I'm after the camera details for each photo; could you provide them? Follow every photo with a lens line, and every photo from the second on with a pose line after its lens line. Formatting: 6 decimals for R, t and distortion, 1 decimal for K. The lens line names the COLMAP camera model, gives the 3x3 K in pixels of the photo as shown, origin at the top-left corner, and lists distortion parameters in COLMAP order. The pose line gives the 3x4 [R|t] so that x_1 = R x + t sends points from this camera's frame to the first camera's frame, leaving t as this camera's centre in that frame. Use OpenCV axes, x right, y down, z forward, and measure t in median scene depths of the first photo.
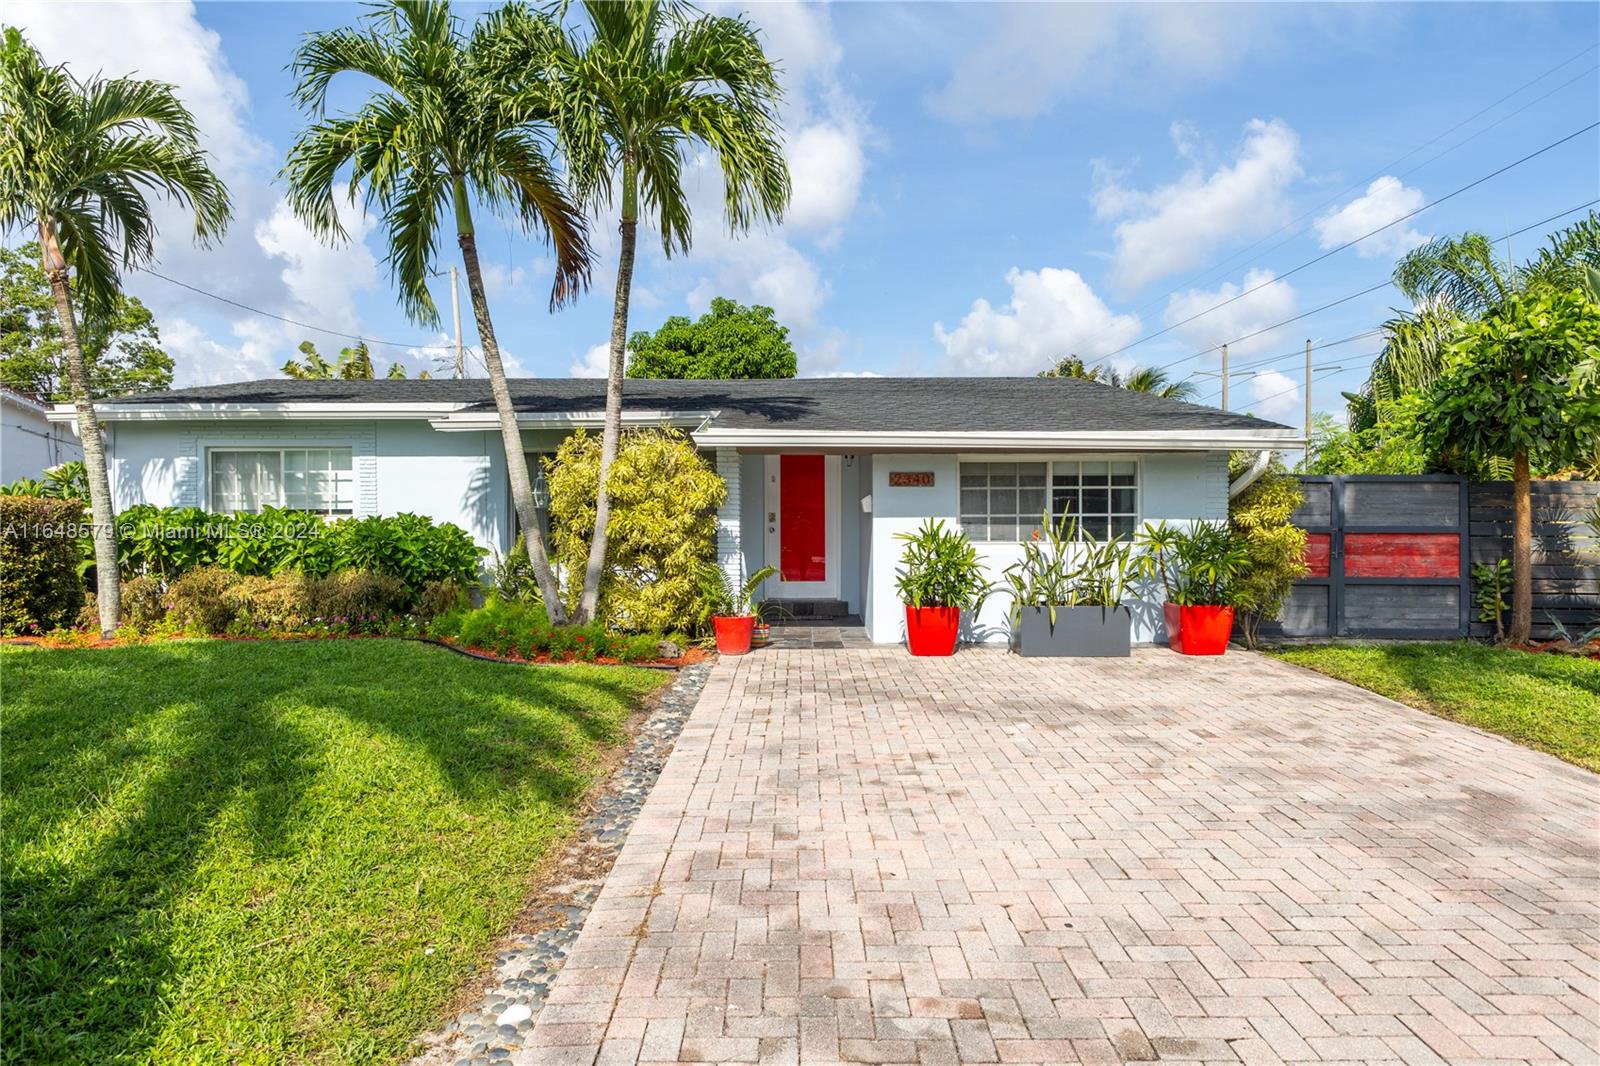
lens RADIAL K [[960.1, 0, 783.8], [0, 960.1, 508.9], [0, 0, 1]] dist [0.004265, -0.000093]
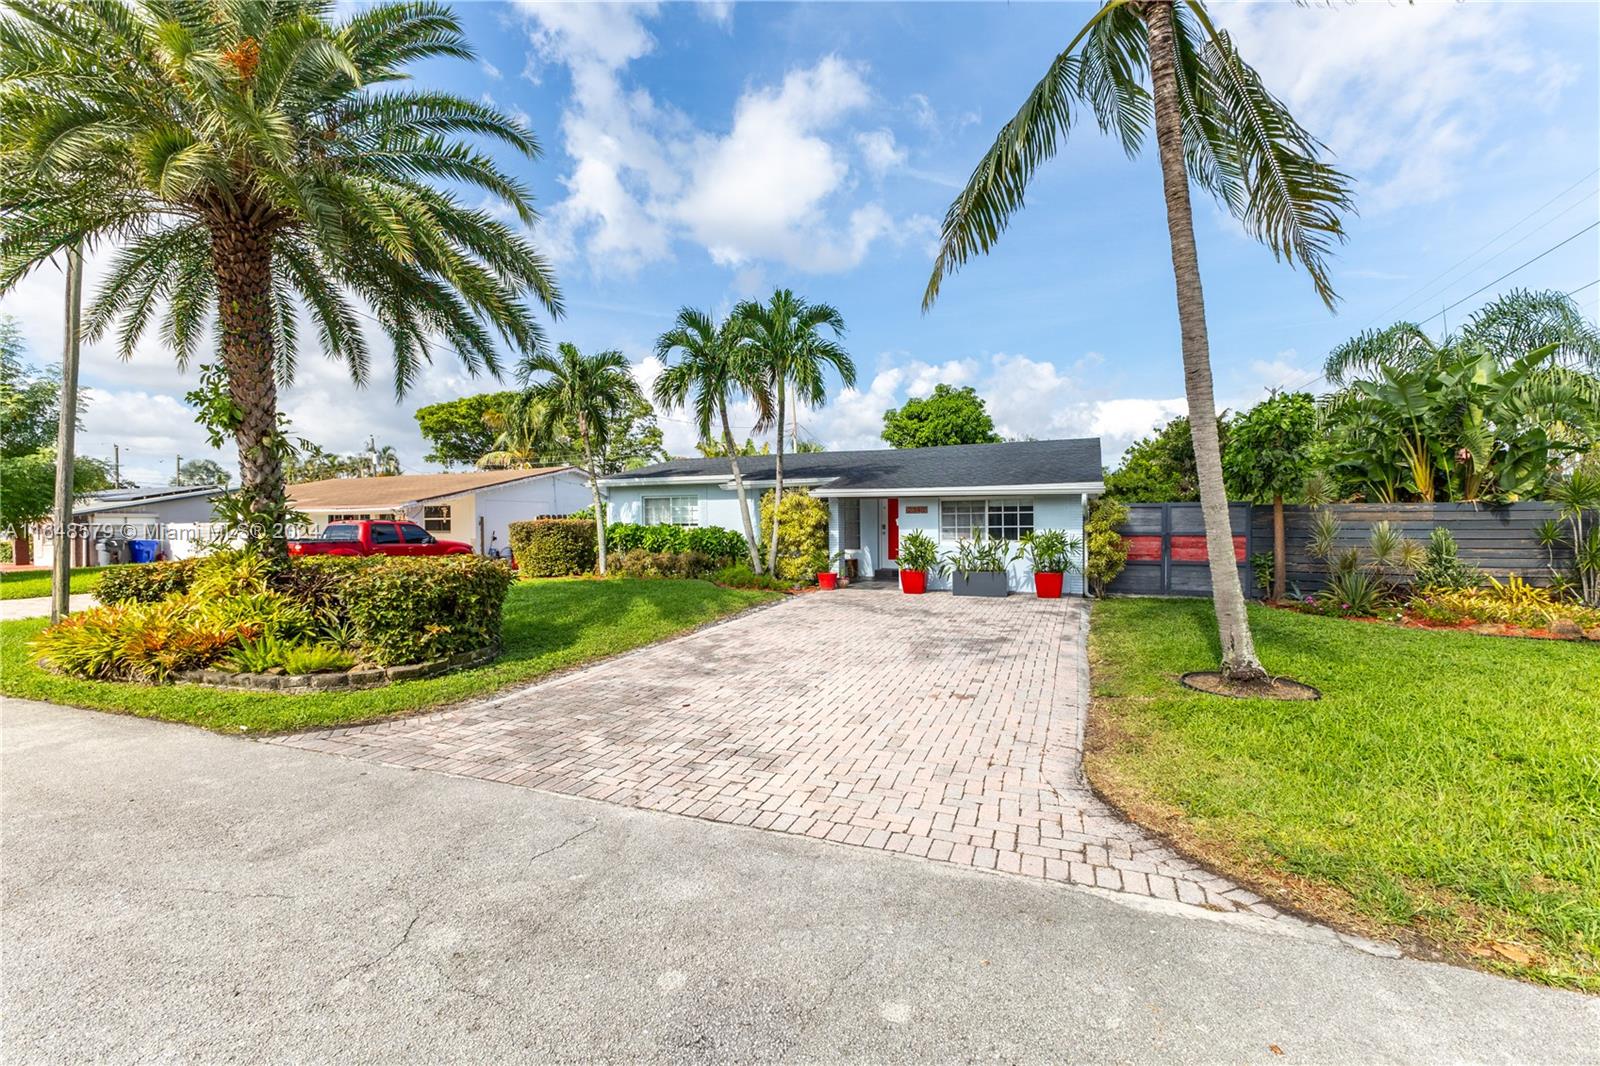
lens RADIAL K [[683.3, 0, 801.1], [0, 683.3, 532.7], [0, 0, 1]] dist [0.014953, -0.003759]
pose [[0.927150, 0.000147, -0.374691, 0.412583], [0.011138, 0.999547, 0.027951, -0.022938], [0.374526, -0.030088, 0.926728, -0.421254]]
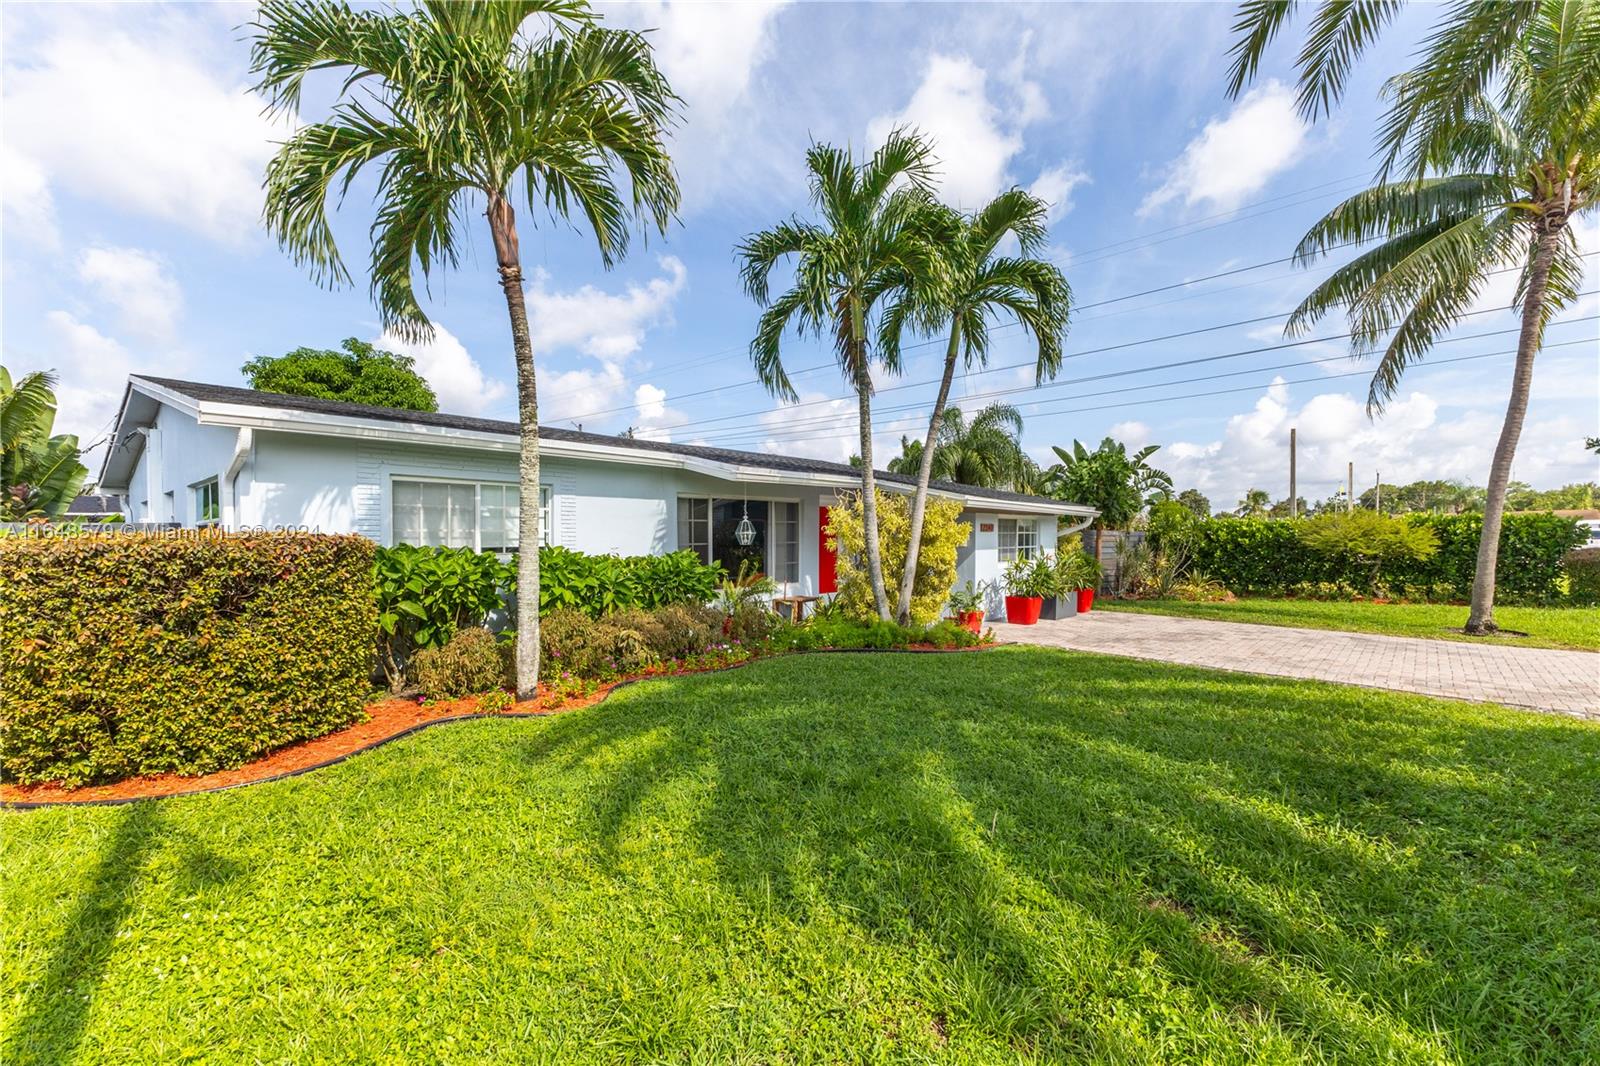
lens RADIAL K [[706.8, 0, 801.5], [0, 706.8, 543.5], [0, 0, 1]] dist [0.020995, -0.006138]
pose [[0.645470, -0.006628, 0.763757, -0.982223], [0.001242, 0.999970, 0.007628, -0.010489], [-0.763785, -0.003975, 0.645459, 0.376449]]
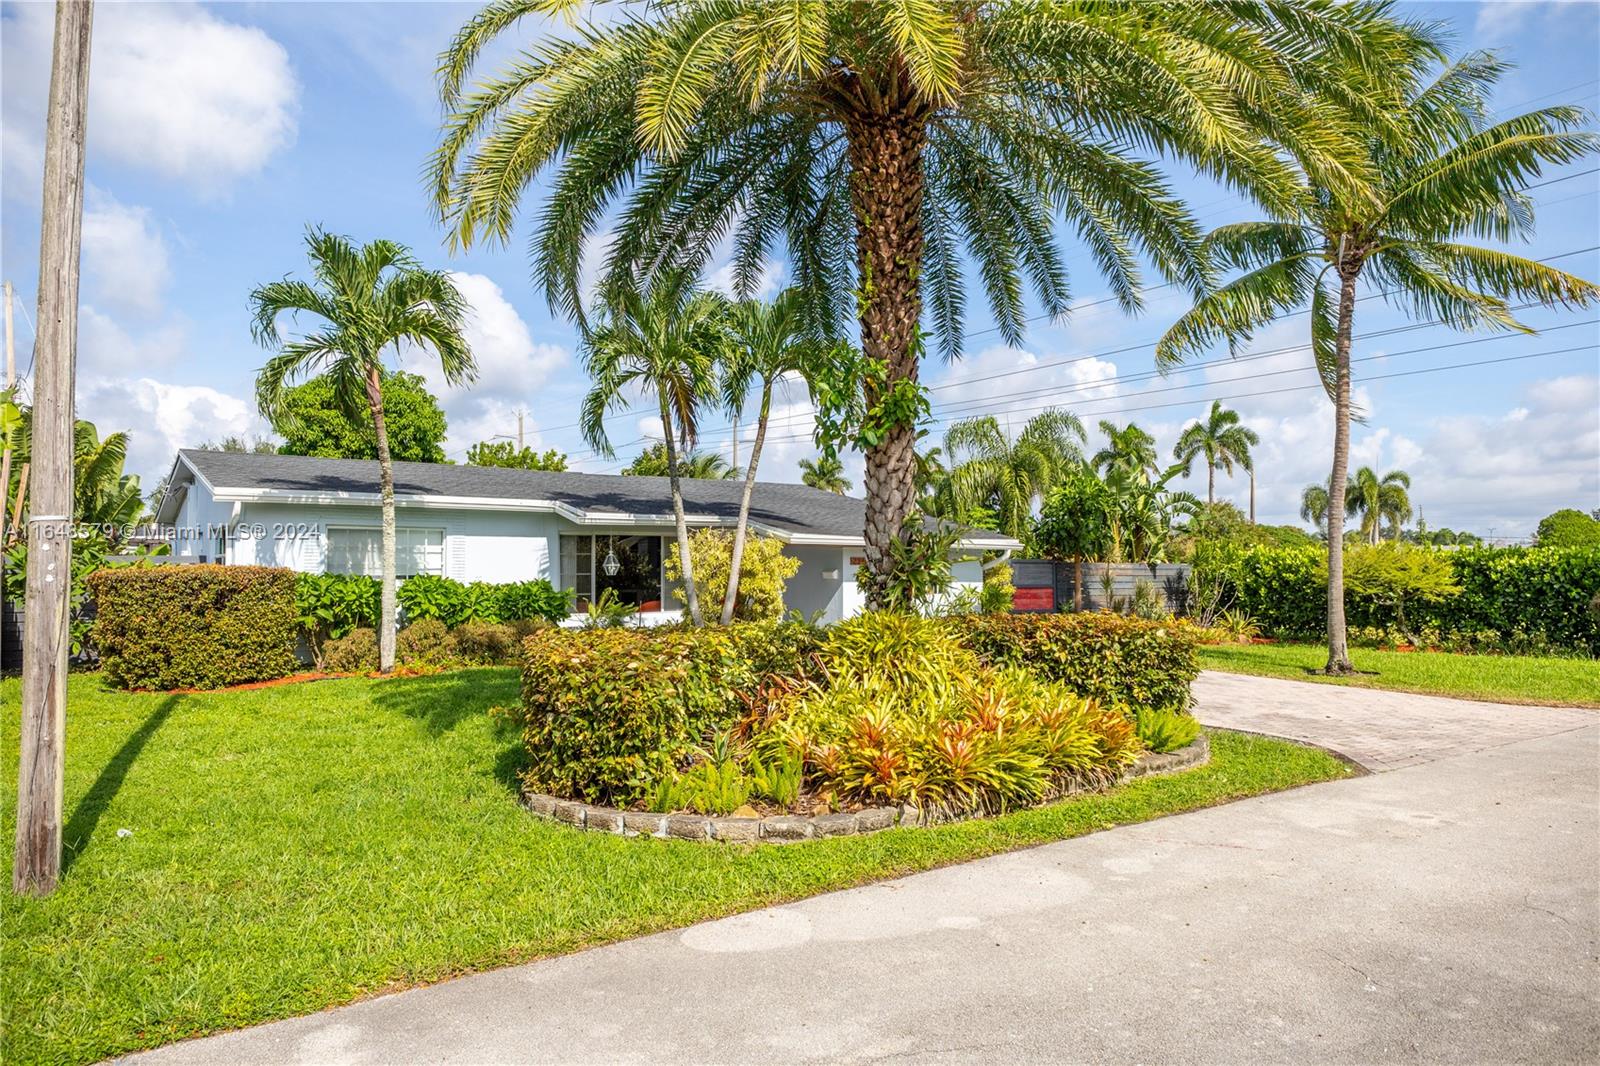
lens RADIAL K [[1076.5, 0, 799.6], [0, 1076.5, 523.1], [0, 0, 1]] dist [0.005166, 0.000666]
pose [[0.798353, 0.027635, 0.601555, -1.101753], [-0.007384, 0.999321, -0.036108, -0.025494], [-0.602144, 0.024385, 0.798015, -0.542421]]
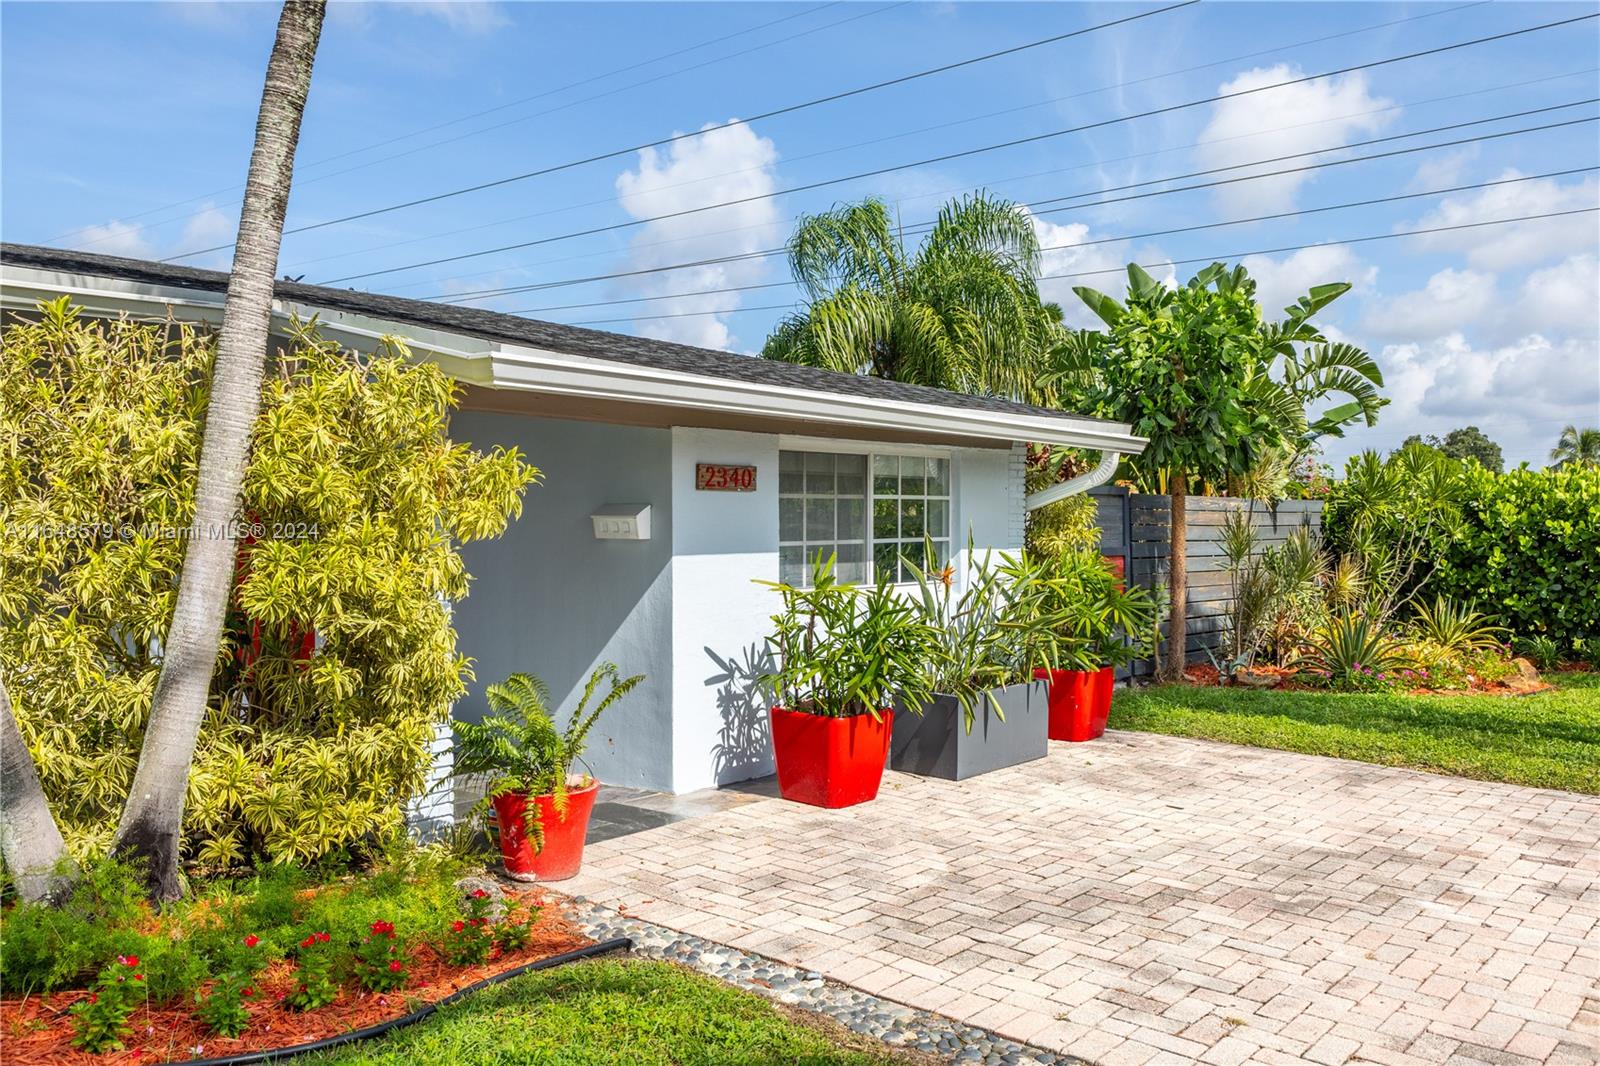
lens RADIAL K [[1331.6, 0, 798.8], [0, 1331.6, 498.6], [0, 0, 1]] dist [0.012202, -0.010542]
pose [[0.619058, 0.013302, 0.785233, -0.384664], [-0.006223, 0.999908, -0.012032, -0.009271], [-0.785321, 0.002562, 0.619084, 0.457837]]
